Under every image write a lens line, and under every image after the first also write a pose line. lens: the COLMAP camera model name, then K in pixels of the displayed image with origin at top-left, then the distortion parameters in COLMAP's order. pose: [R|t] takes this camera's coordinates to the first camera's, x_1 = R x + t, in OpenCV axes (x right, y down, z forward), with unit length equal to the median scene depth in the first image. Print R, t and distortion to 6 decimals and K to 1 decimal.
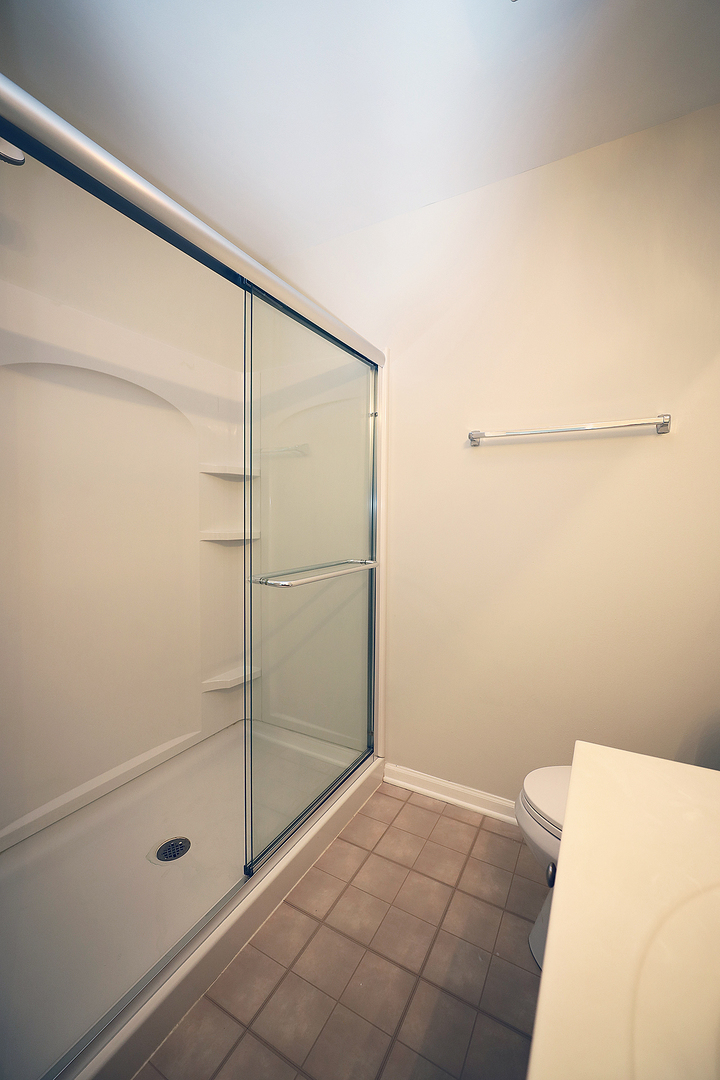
lens RADIAL K [[435.8, 0, 358.4], [0, 435.8, 534.9], [0, 0, 1]] dist [0.007619, -0.000539]
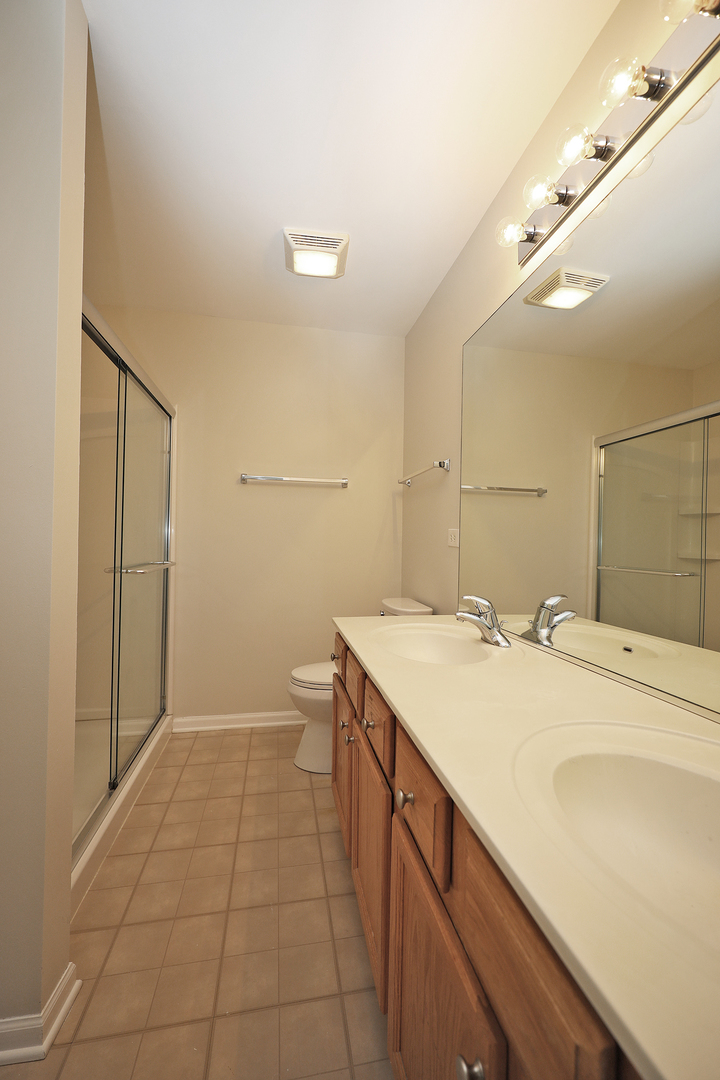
lens RADIAL K [[435.8, 0, 358.1], [0, 435.8, 540.5], [0, 0, 1]] dist [0.007619, -0.000539]
pose [[0.763138, 0.001976, 0.646233, -0.391271], [0.024756, 0.999172, -0.032290, 0.052867], [-0.645761, 0.040639, 0.762457, -0.395168]]
